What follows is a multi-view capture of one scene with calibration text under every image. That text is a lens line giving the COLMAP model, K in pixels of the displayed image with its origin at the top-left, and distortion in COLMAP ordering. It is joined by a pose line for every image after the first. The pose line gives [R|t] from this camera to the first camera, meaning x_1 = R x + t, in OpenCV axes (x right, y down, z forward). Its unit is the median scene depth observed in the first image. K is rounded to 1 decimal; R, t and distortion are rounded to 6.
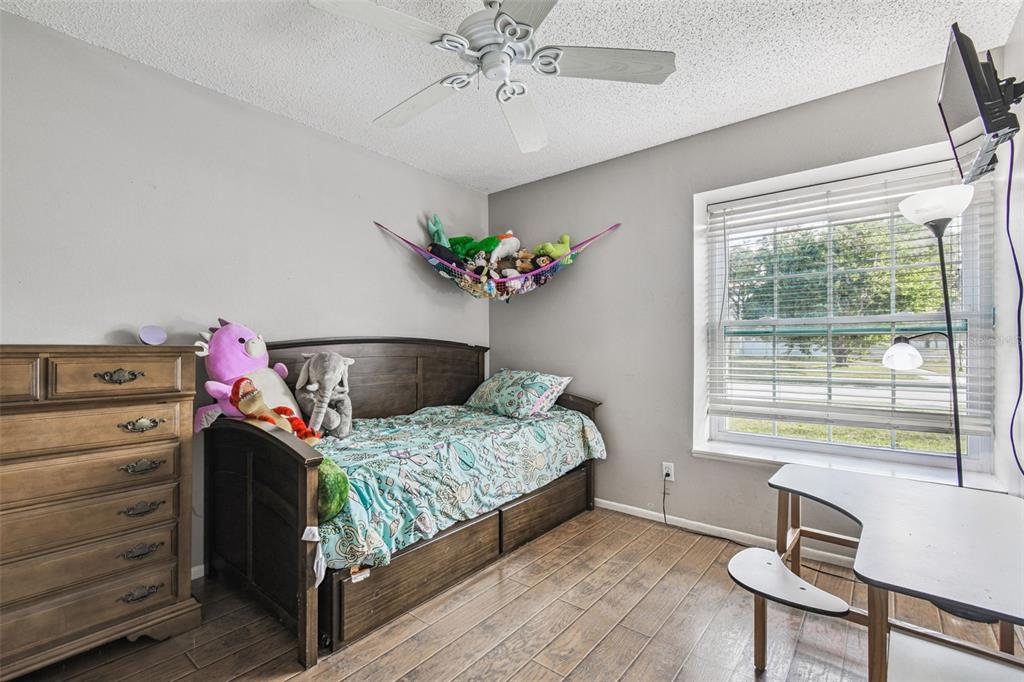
lens RADIAL K [[457.6, 0, 506.1], [0, 457.6, 347.5], [0, 0, 1]] dist [-0.000531, -0.001113]
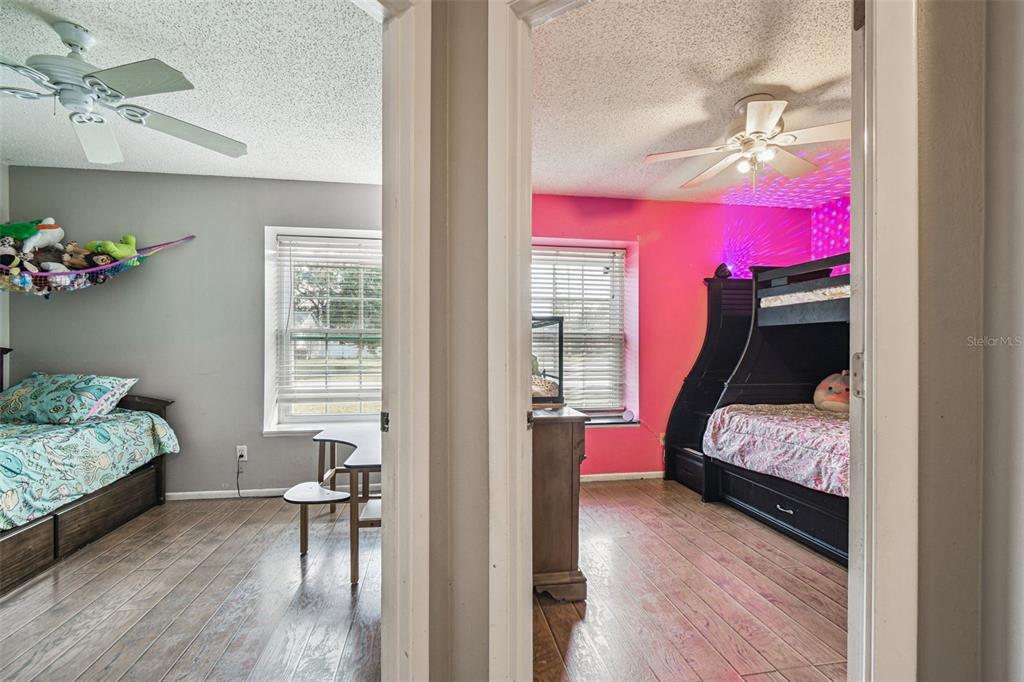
lens RADIAL K [[457.6, 0, 506.1], [0, 457.6, 347.5], [0, 0, 1]] dist [-0.000531, -0.001113]
pose [[0.652856, 0.003720, 0.757473, -0.098020], [-0.001618, 0.999993, -0.003517, -0.000991], [-0.757480, 0.001070, 0.652857, -0.294306]]
